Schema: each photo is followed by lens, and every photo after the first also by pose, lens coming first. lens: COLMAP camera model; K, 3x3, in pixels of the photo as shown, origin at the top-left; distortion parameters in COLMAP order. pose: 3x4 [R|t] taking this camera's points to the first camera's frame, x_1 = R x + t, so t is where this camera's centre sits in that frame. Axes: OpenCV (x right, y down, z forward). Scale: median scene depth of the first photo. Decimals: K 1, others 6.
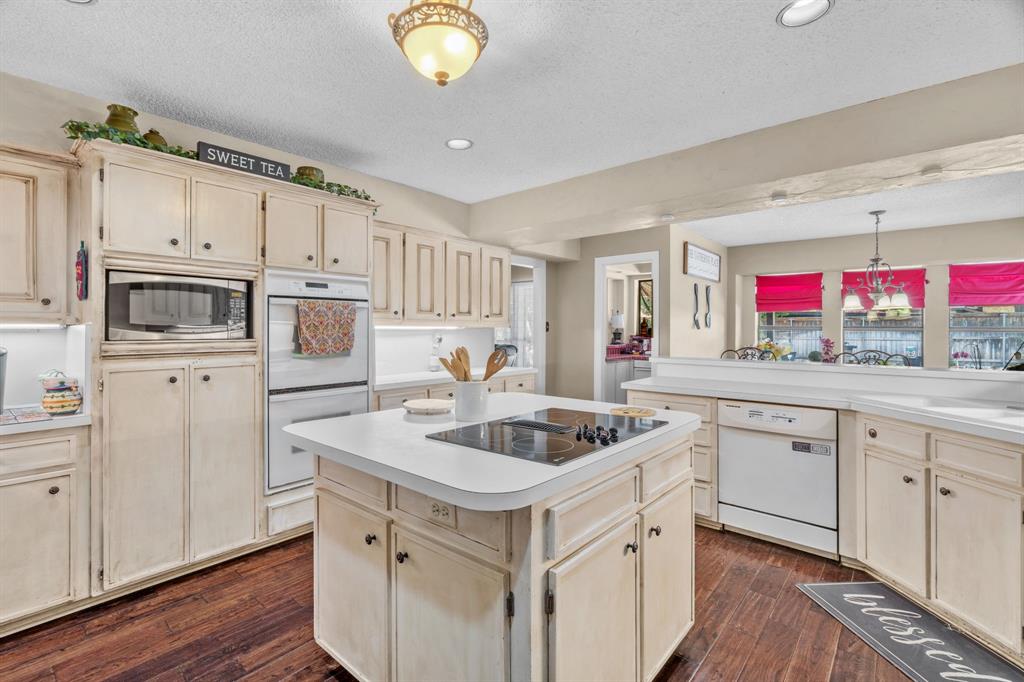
lens RADIAL K [[463.4, 0, 510.2], [0, 463.4, 331.1], [0, 0, 1]] dist [-0.003321, -0.000468]
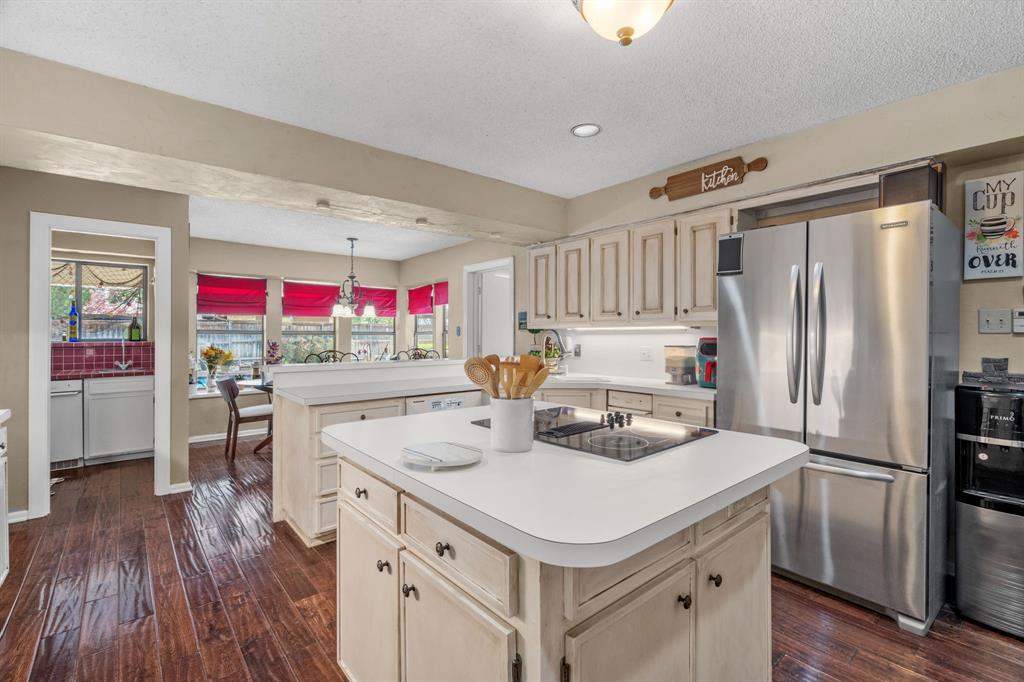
lens RADIAL K [[463.4, 0, 510.2], [0, 463.4, 331.1], [0, 0, 1]] dist [-0.003321, -0.000468]
pose [[0.156287, 0.003605, 0.987705, -0.301864], [0.006367, 0.999969, -0.004657, -0.000308], [-0.987691, 0.007017, 0.156259, 0.306794]]
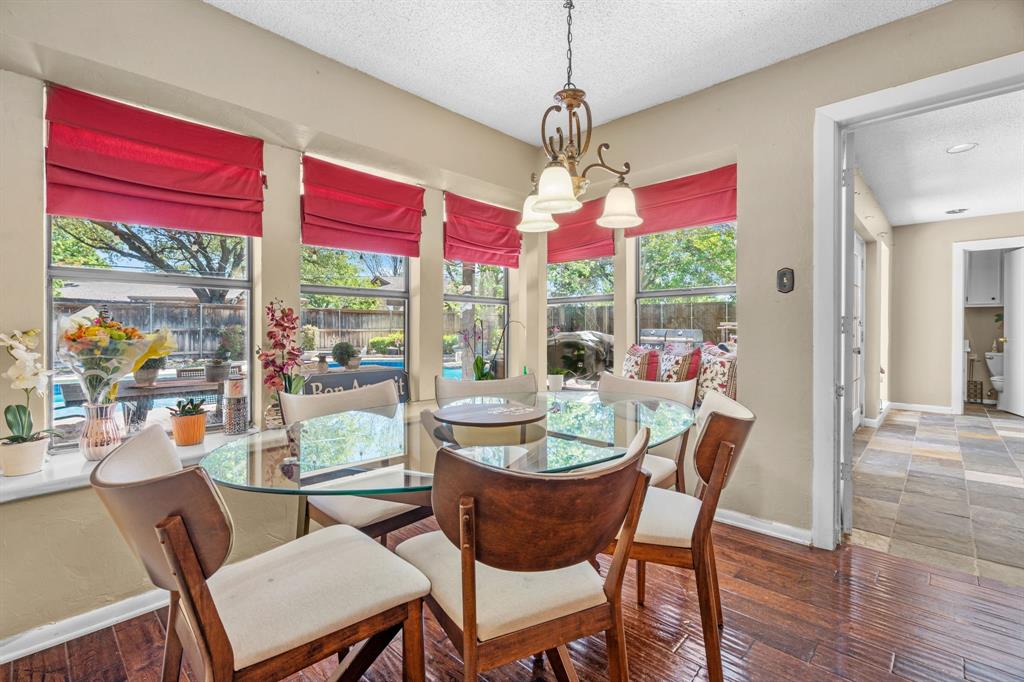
lens RADIAL K [[463.4, 0, 510.2], [0, 463.4, 331.1], [0, 0, 1]] dist [-0.003321, -0.000468]
pose [[0.039053, -0.011302, 0.999173, 0.304210], [0.006375, 0.999918, 0.011062, 0.034519], [-0.999217, 0.005938, 0.039122, 0.827715]]
